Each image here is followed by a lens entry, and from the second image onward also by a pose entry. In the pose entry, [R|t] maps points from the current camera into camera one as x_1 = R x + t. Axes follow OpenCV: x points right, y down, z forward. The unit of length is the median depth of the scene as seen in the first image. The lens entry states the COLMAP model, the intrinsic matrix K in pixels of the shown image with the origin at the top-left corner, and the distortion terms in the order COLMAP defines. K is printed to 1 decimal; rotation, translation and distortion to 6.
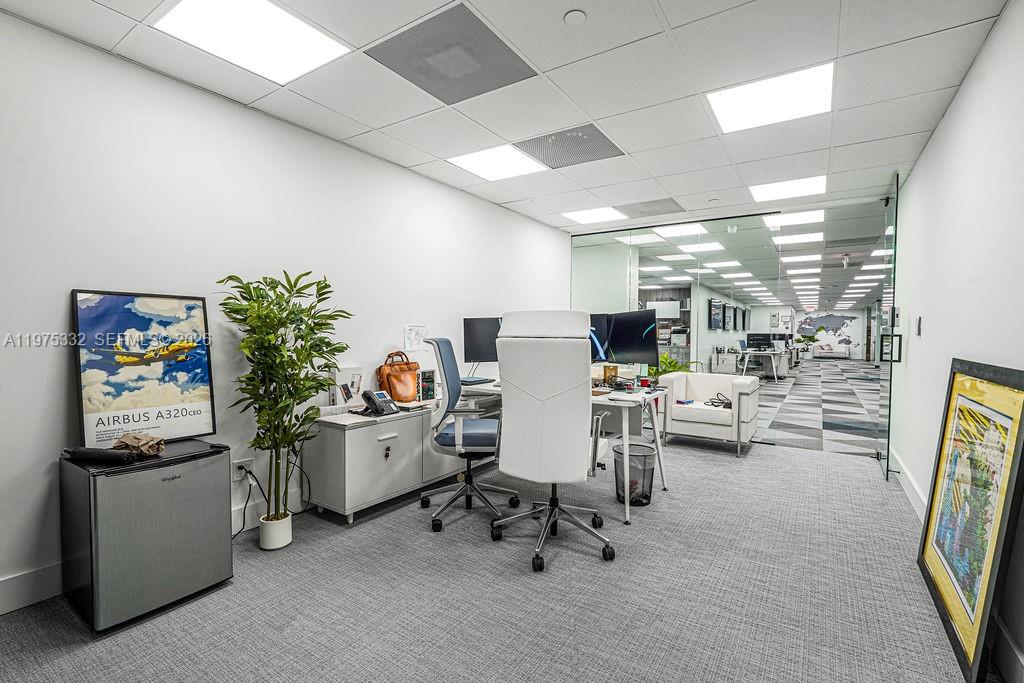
lens RADIAL K [[463.0, 0, 515.8], [0, 463.0, 343.4], [0, 0, 1]] dist [-0.012008, 0.005139]
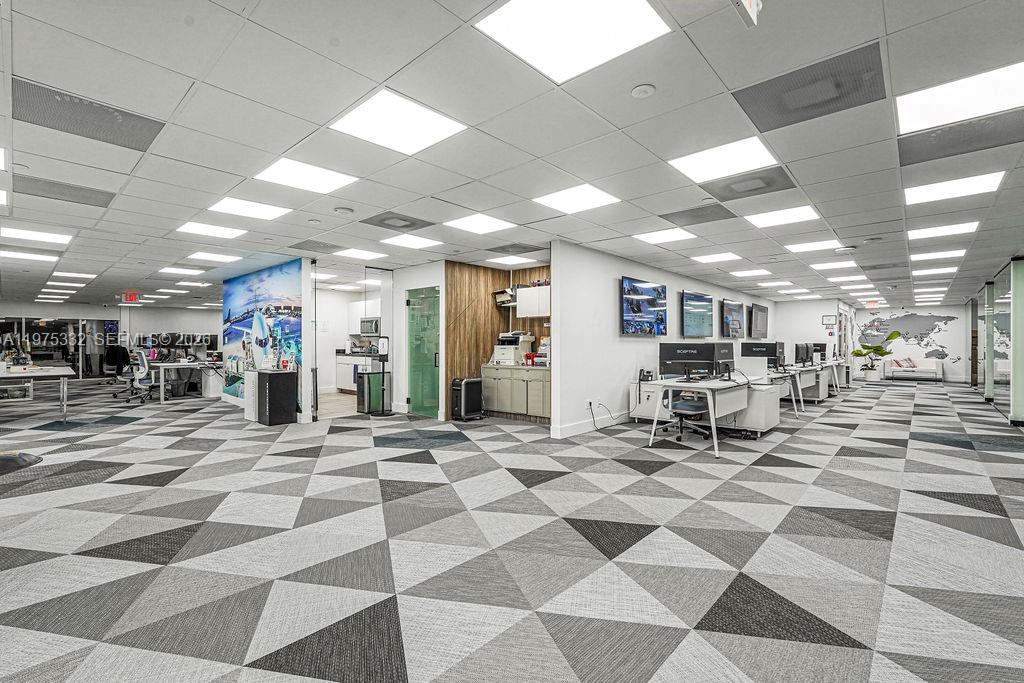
lens RADIAL K [[463.0, 0, 514.6], [0, 463.0, 345.4], [0, 0, 1]] dist [-0.012008, 0.005139]
pose [[0.989722, -0.009099, -0.142712, 0.213041], [0.005748, 0.999698, -0.023875, -0.004544], [0.142886, 0.022810, 0.989476, 0.263292]]
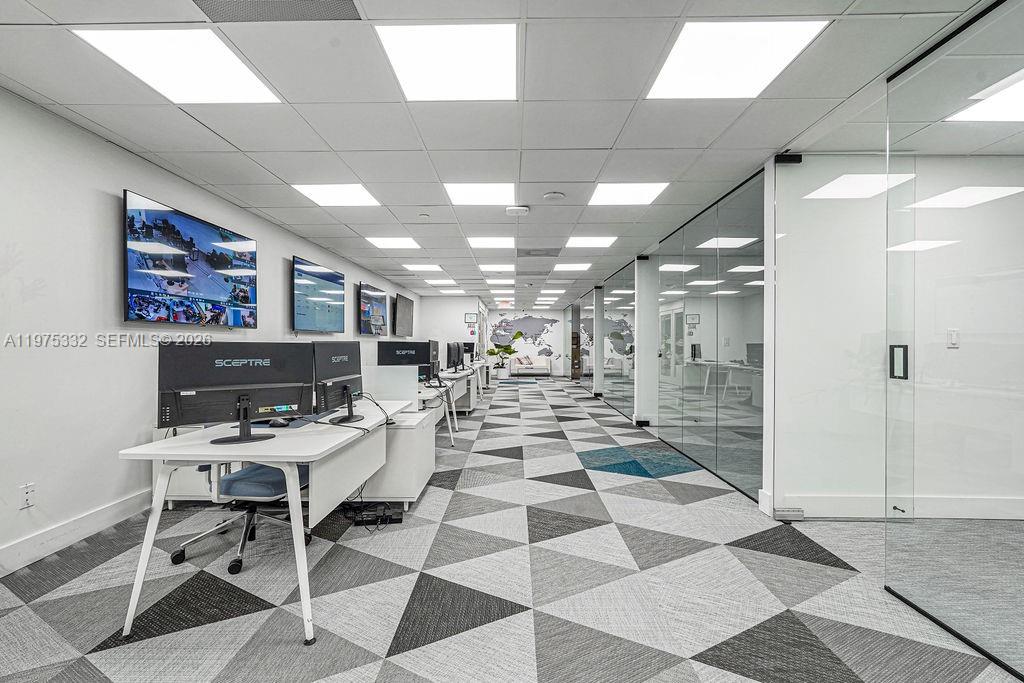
lens RADIAL K [[463.0, 0, 507.4], [0, 463.0, 342.4], [0, 0, 1]] dist [-0.012008, 0.005139]
pose [[0.844499, -0.007405, 0.535506, 0.261692], [0.020354, 0.999626, -0.018277, -0.007825], [-0.535170, 0.026335, 0.844334, 0.401140]]
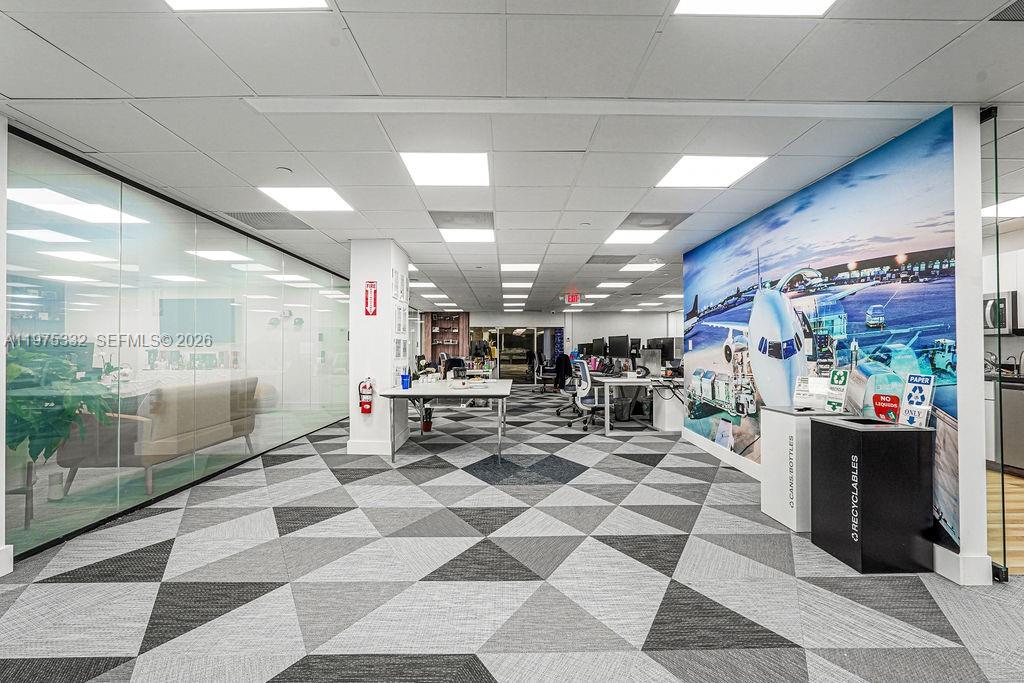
lens RADIAL K [[463.0, 0, 511.1], [0, 463.0, 341.5], [0, 0, 1]] dist [-0.012008, 0.005139]
pose [[0.564035, -0.025153, -0.825368, 0.059239], [-0.016936, 0.998973, -0.042017, -0.009966], [0.825577, 0.037678, 0.563030, 0.401877]]
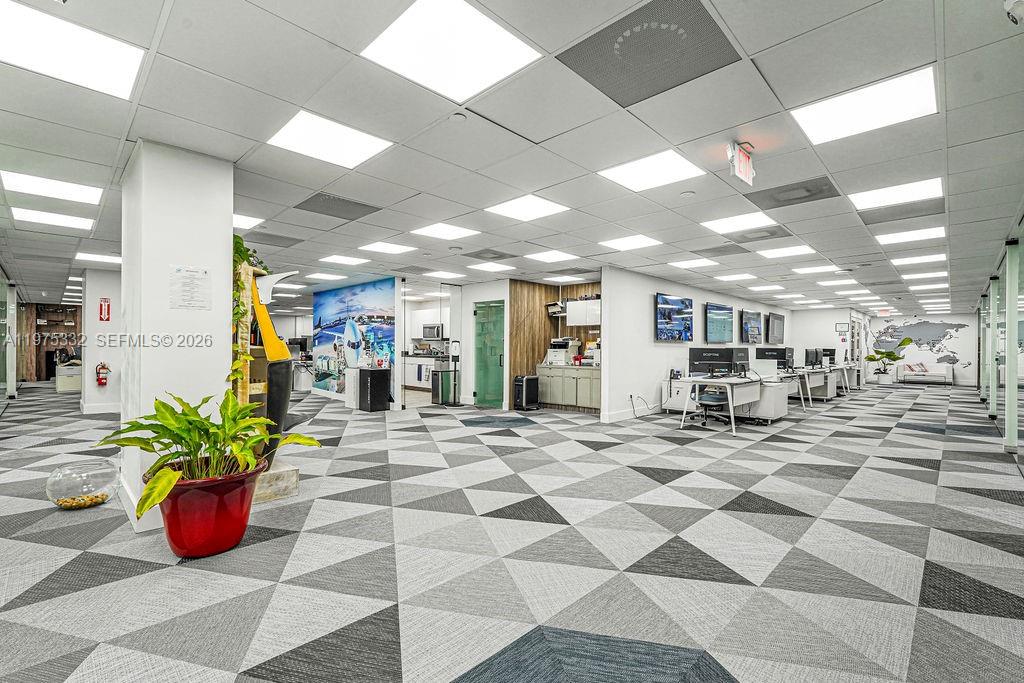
lens RADIAL K [[463.0, 0, 513.9], [0, 463.0, 347.4], [0, 0, 1]] dist [-0.012008, 0.005139]
pose [[0.983132, -0.003409, -0.182868, 0.195367], [-0.001555, 0.999634, -0.026997, -0.002840], [0.182893, 0.026826, 0.982767, 0.190758]]
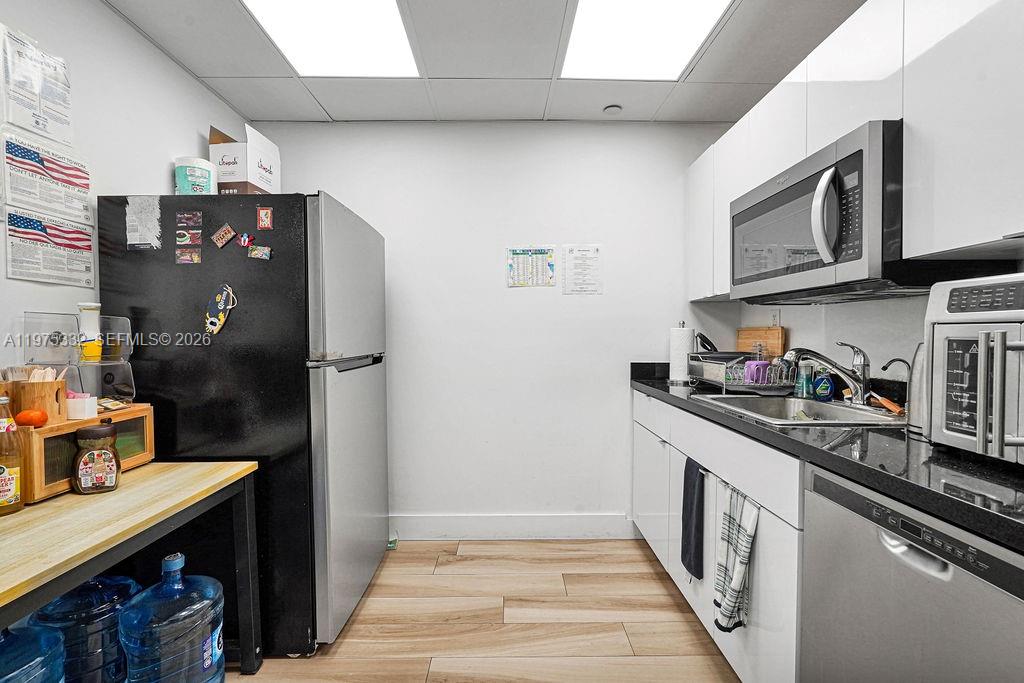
lens RADIAL K [[463.0, 0, 514.8], [0, 463.0, 345.6], [0, 0, 1]] dist [-0.012008, 0.005139]
pose [[0.562769, 0.003888, -0.826605, 0.037991], [-0.016378, 0.999845, -0.006448, -0.016448], [0.826452, 0.017167, 0.562745, 0.627701]]
